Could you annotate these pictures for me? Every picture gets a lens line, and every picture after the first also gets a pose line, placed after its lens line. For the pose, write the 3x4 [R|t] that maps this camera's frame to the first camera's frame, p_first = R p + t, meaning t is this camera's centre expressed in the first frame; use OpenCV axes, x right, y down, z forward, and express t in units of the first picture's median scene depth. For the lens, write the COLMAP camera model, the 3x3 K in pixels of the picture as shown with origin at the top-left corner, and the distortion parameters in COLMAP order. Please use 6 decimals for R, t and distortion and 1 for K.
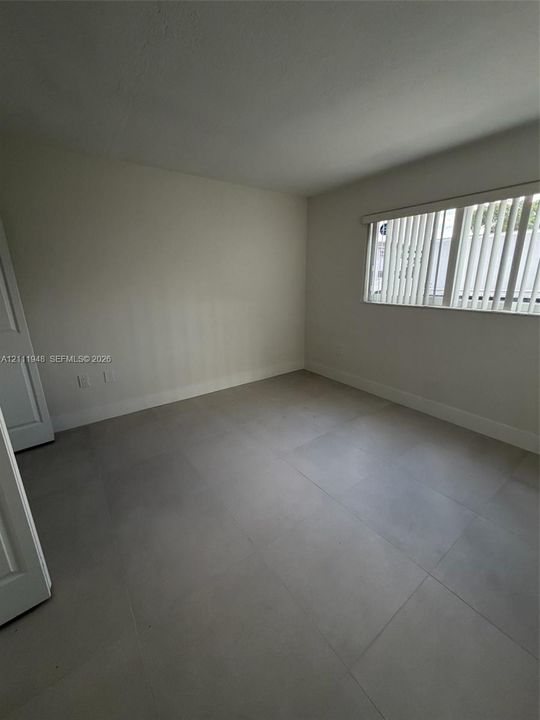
lens RADIAL K [[287.7, 0, 268.7], [0, 287.7, 355.4], [0, 0, 1]] dist [0.000383, -0.000136]
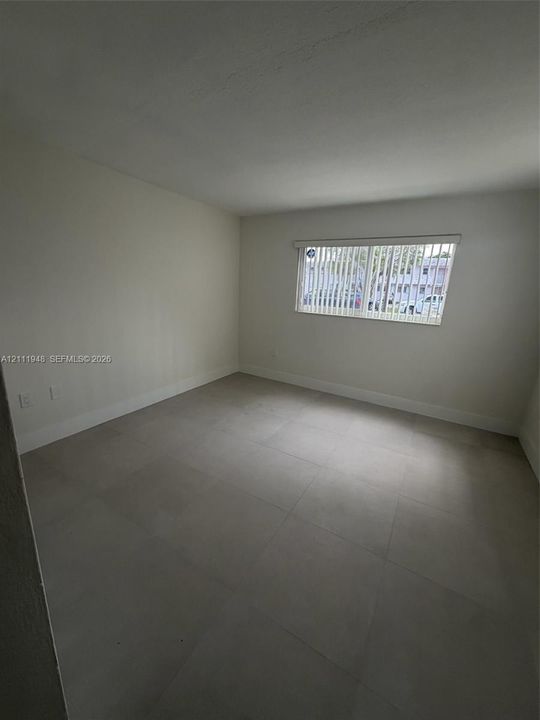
lens RADIAL K [[287.7, 0, 268.7], [0, 287.7, 355.4], [0, 0, 1]] dist [0.000383, -0.000136]
pose [[0.921165, -0.045488, 0.386505, -0.260149], [0.051024, 0.998689, -0.004070, -0.003950], [-0.385814, 0.023470, 0.922278, -0.061864]]
